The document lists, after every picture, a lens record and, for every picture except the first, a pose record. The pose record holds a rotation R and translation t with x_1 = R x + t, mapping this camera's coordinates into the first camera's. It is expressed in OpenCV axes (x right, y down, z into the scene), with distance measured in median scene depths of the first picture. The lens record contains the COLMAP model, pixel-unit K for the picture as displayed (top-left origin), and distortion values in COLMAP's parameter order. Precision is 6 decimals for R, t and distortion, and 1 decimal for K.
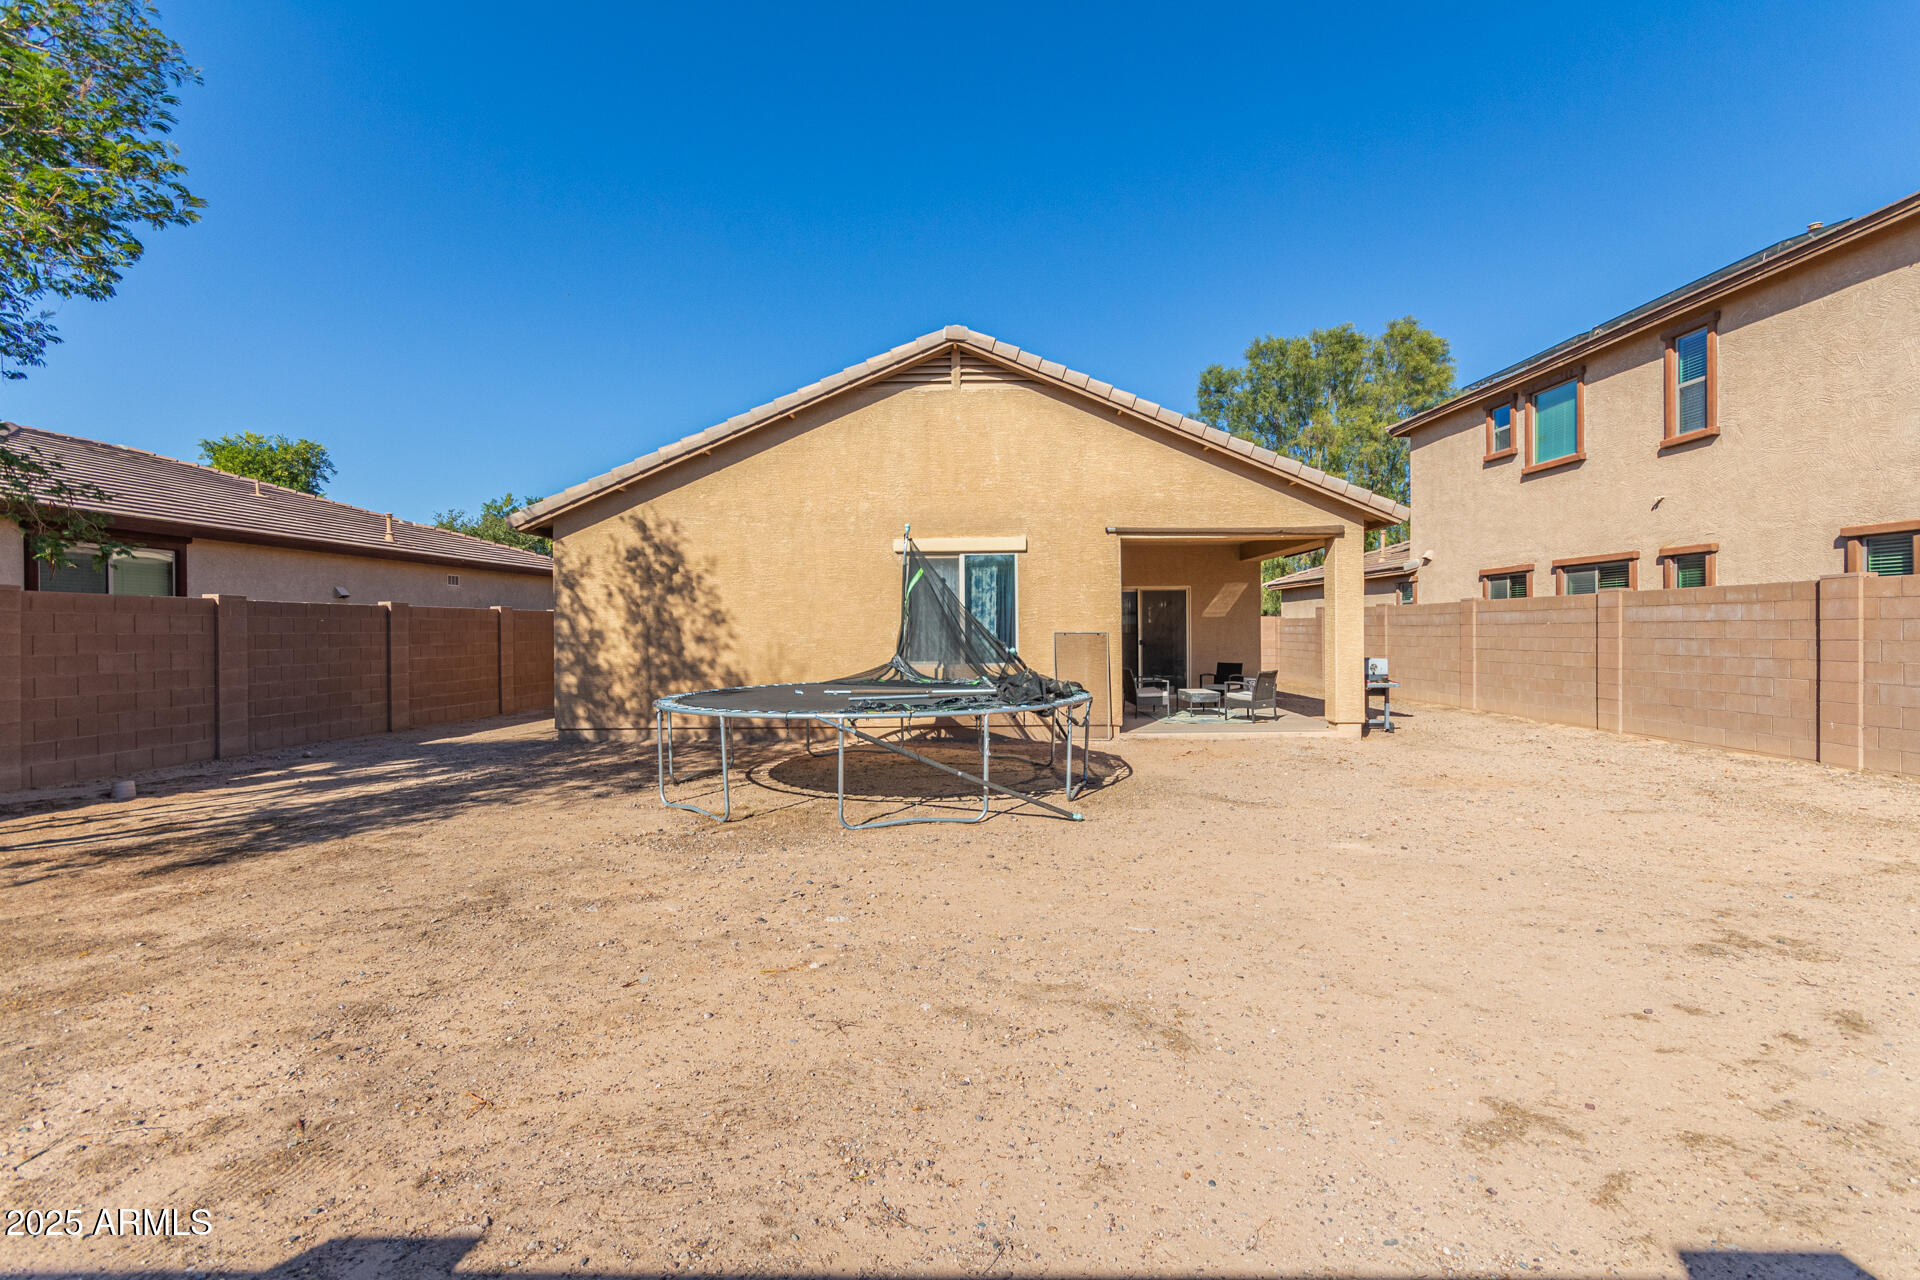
lens RADIAL K [[882.1, 0, 957.2], [0, 882.1, 645.6], [0, 0, 1]] dist [-0.000467, -0.000169]
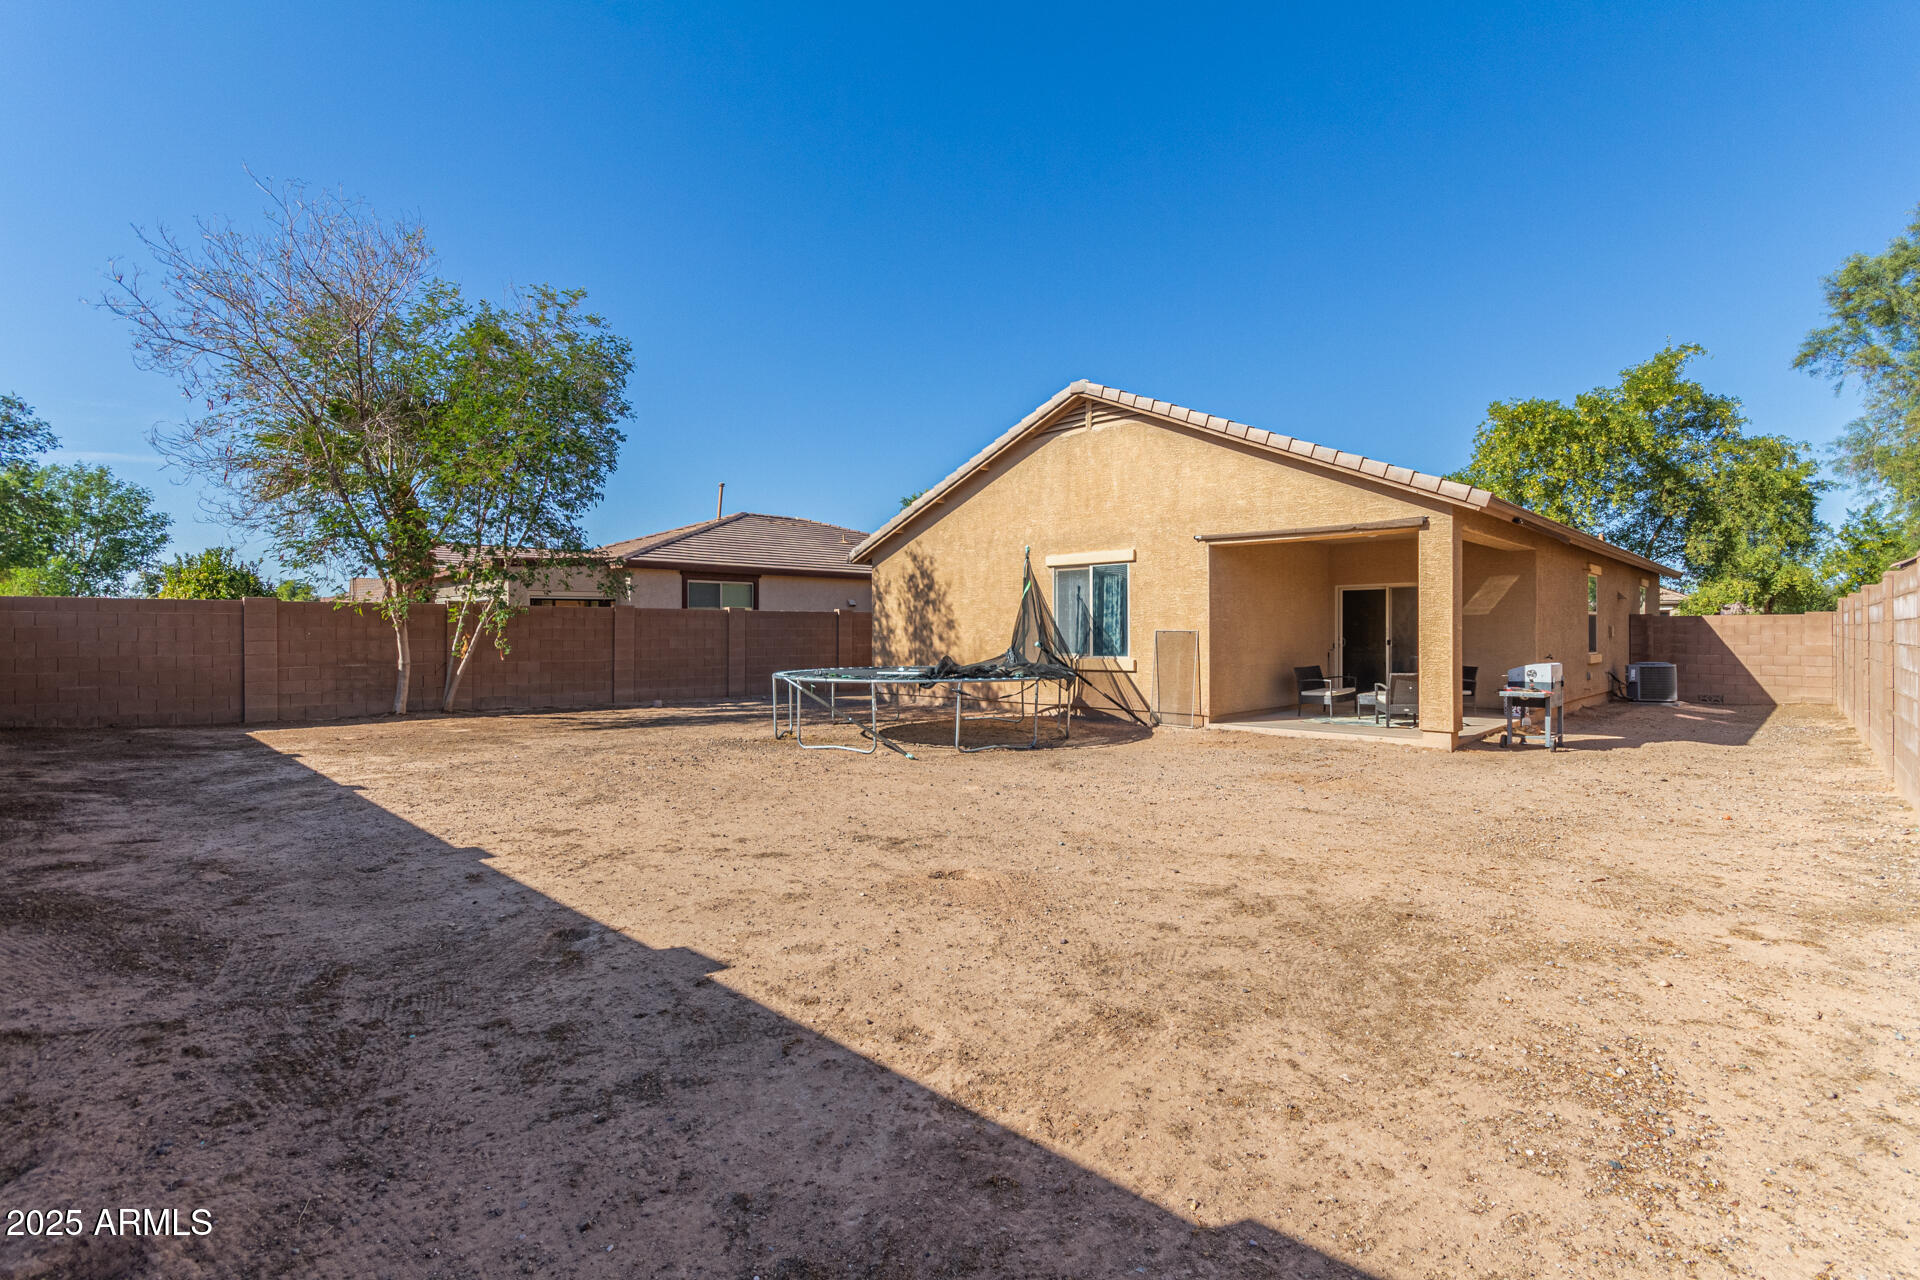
lens RADIAL K [[891.9, 0, 967.1], [0, 891.9, 634.1], [0, 0, 1]] dist [0.002208, 0.000126]
pose [[0.724852, 0.007727, -0.688862, 0.727155], [-0.016424, 0.999847, -0.006066, 0.001025], [0.688709, 0.015711, 0.724867, -0.007331]]
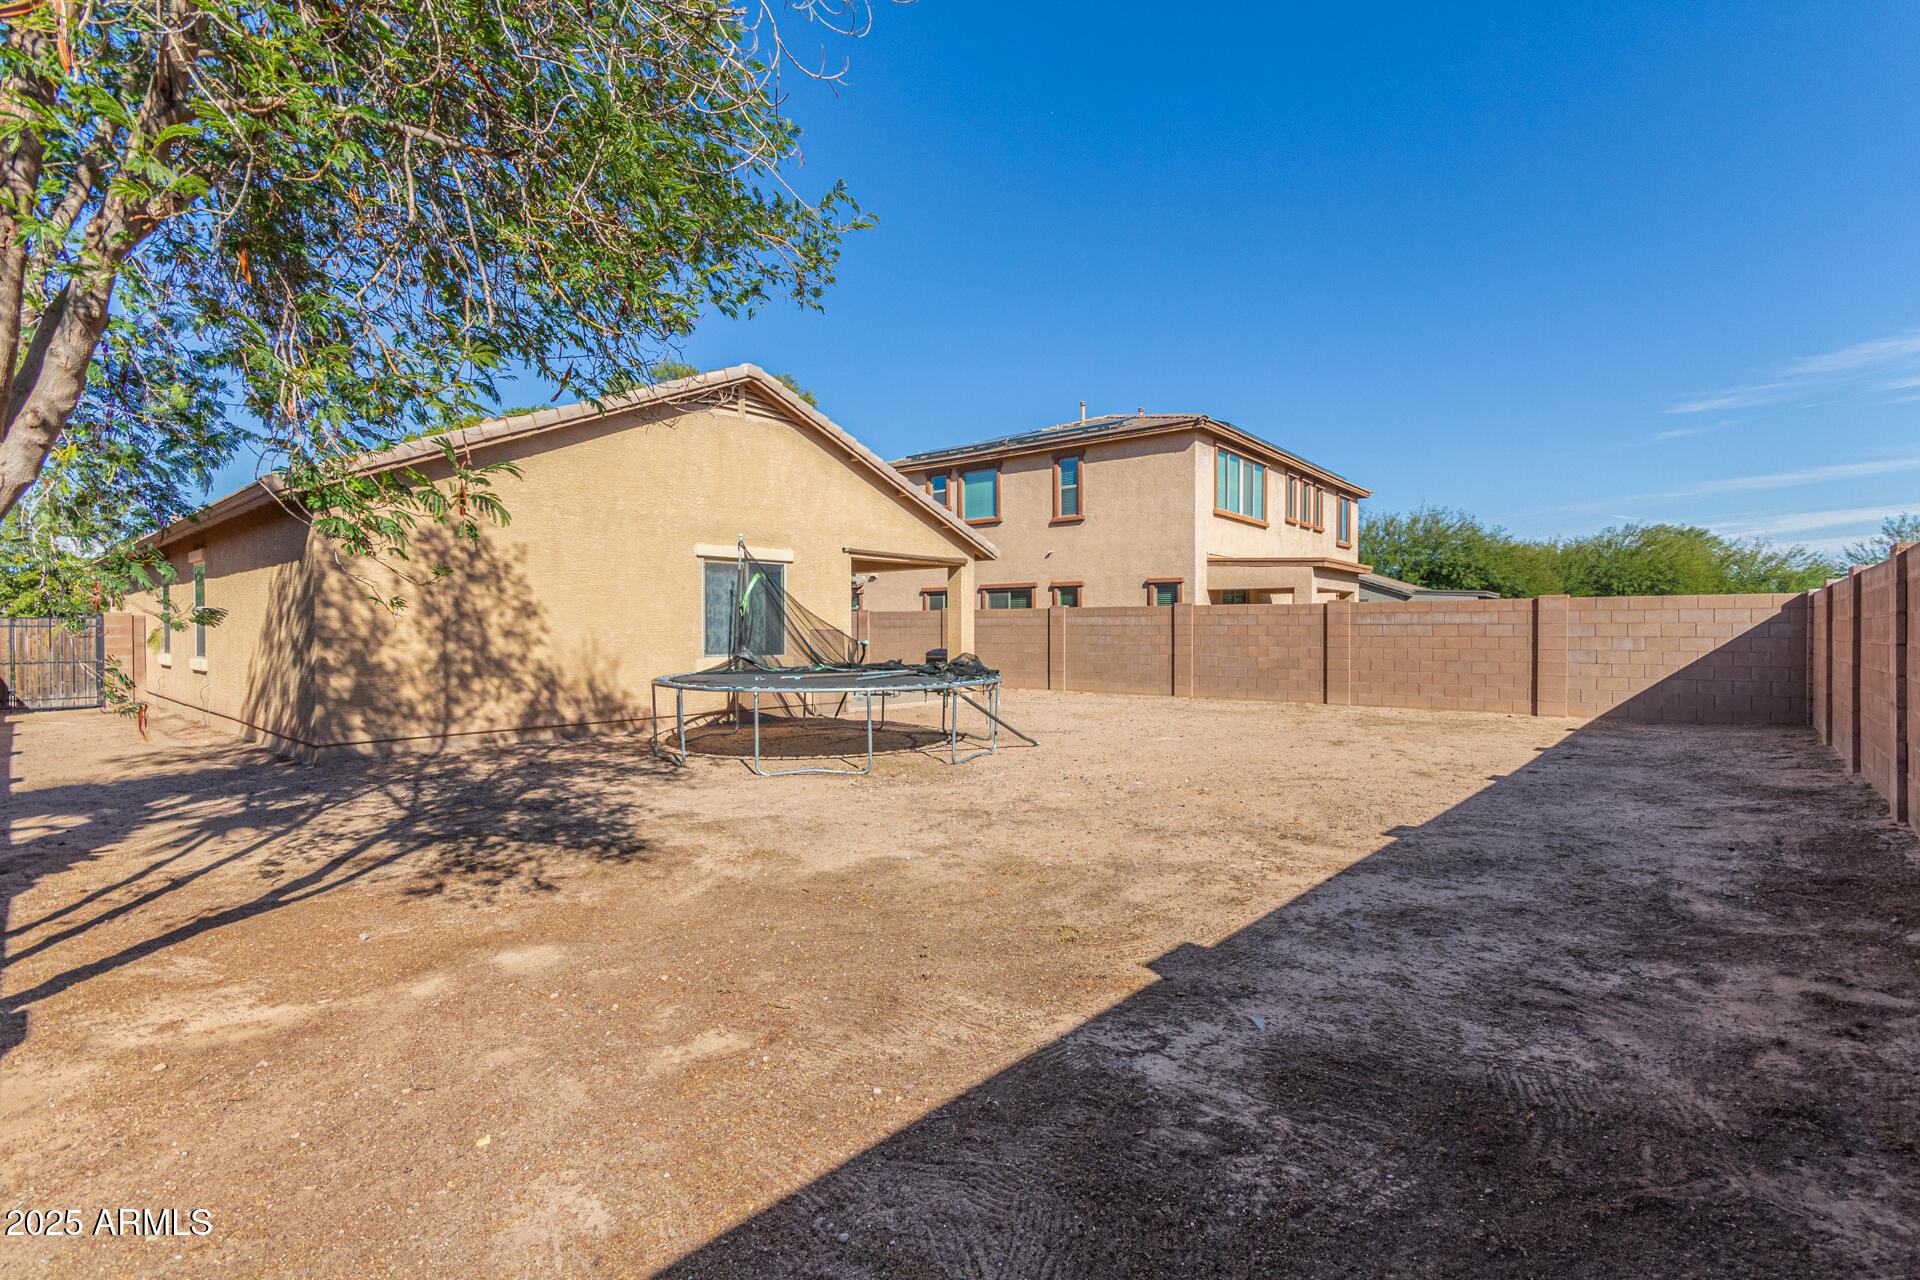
lens RADIAL K [[882.7, 0, 960.0], [0, 882.7, 640.0], [0, 0, 1]] dist [0.018938, 0.000017]
pose [[0.658437, -0.001774, 0.752633, -0.681137], [0.007922, 0.999958, -0.004573, 0.007793], [-0.752594, 0.008973, 0.658424, 0.028265]]
